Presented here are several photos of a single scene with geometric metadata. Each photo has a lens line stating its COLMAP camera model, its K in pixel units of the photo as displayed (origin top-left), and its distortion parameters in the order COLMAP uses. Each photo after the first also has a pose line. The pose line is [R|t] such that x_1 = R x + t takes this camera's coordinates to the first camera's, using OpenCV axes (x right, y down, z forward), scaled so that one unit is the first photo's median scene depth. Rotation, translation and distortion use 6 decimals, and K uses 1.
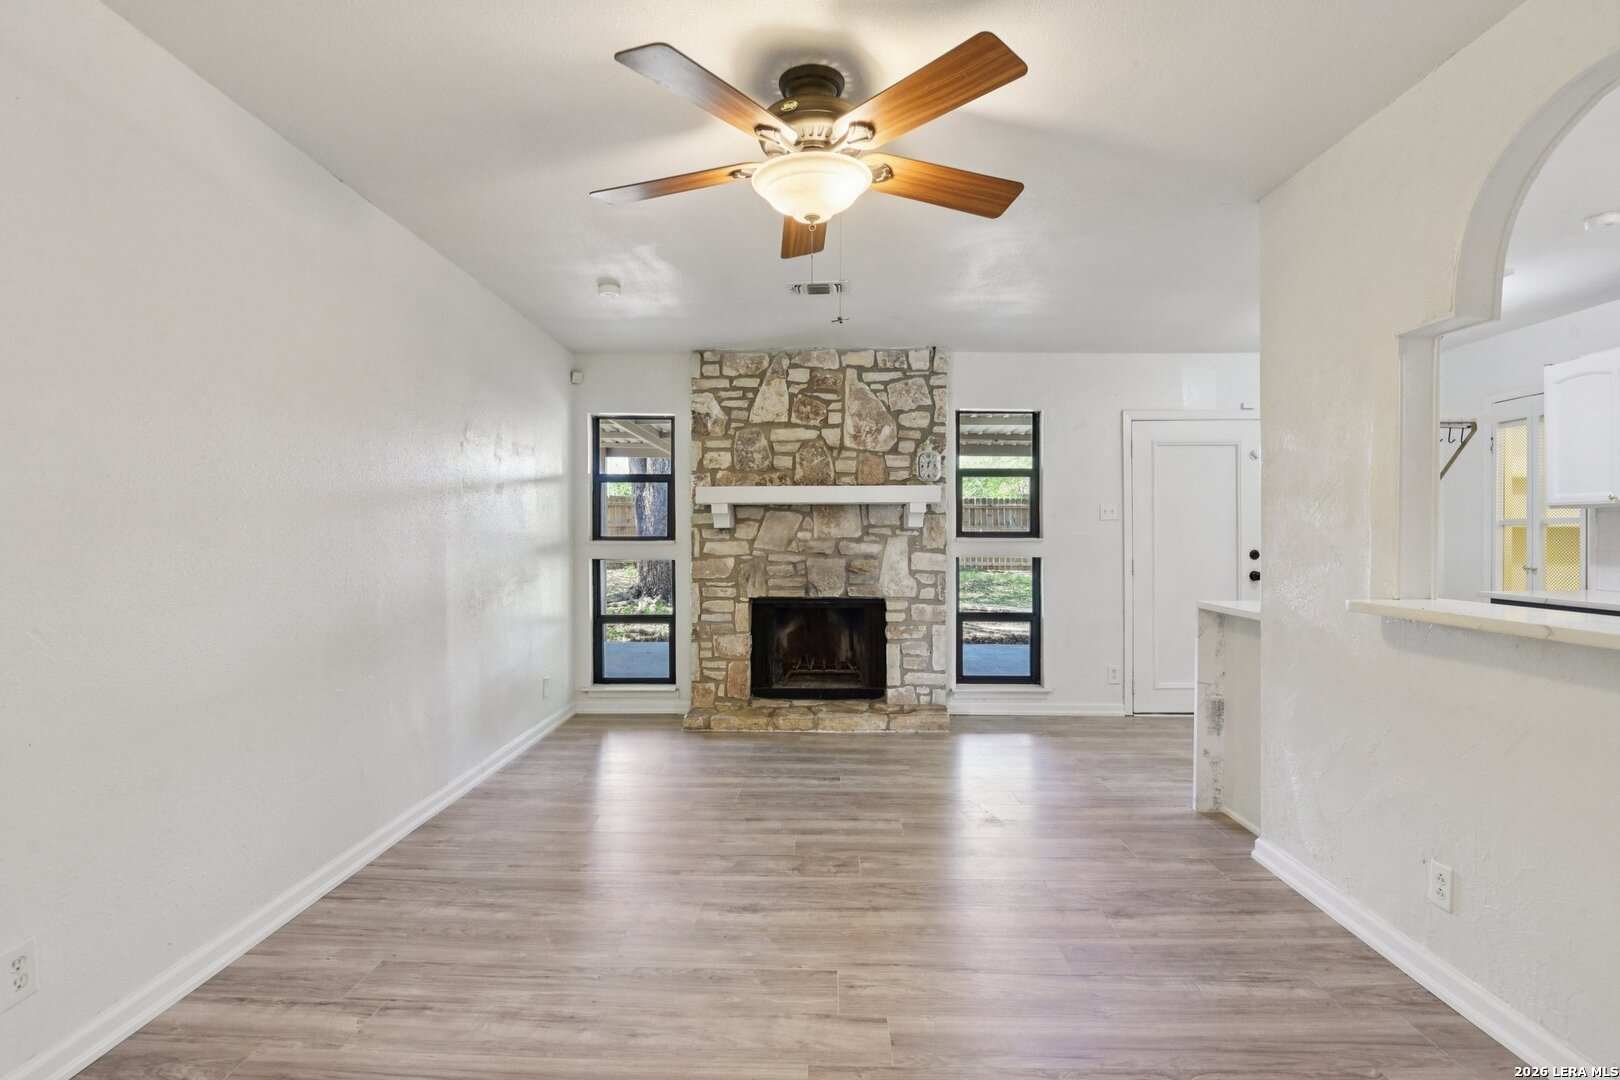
lens RADIAL K [[809.3, 0, 810.1], [0, 809.3, 536.9], [0, 0, 1]] dist [-0.006071, -0.002988]
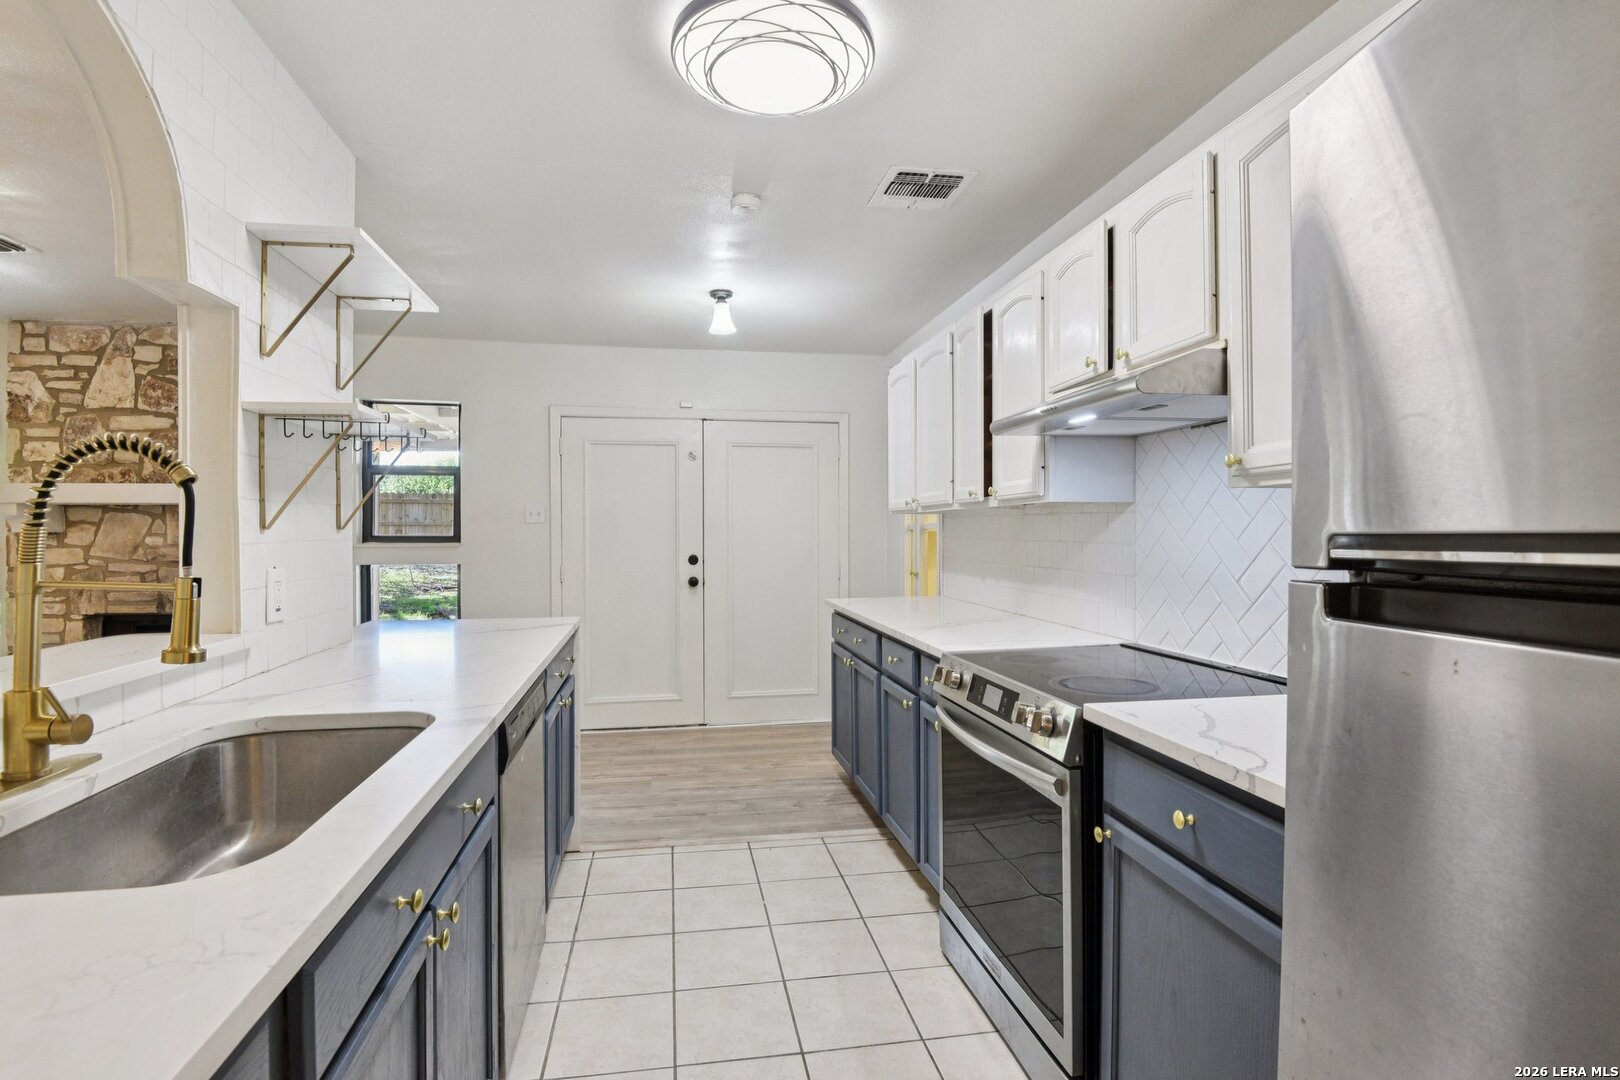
lens RADIAL K [[809.3, 0, 809.1], [0, 809.3, 536.6], [0, 0, 1]] dist [-0.006071, -0.002988]
pose [[0.983099, -0.001334, 0.183068, 0.516581], [0.001819, 0.999995, -0.002484, -0.003026], [-0.183064, 0.002775, 0.983097, 0.036009]]
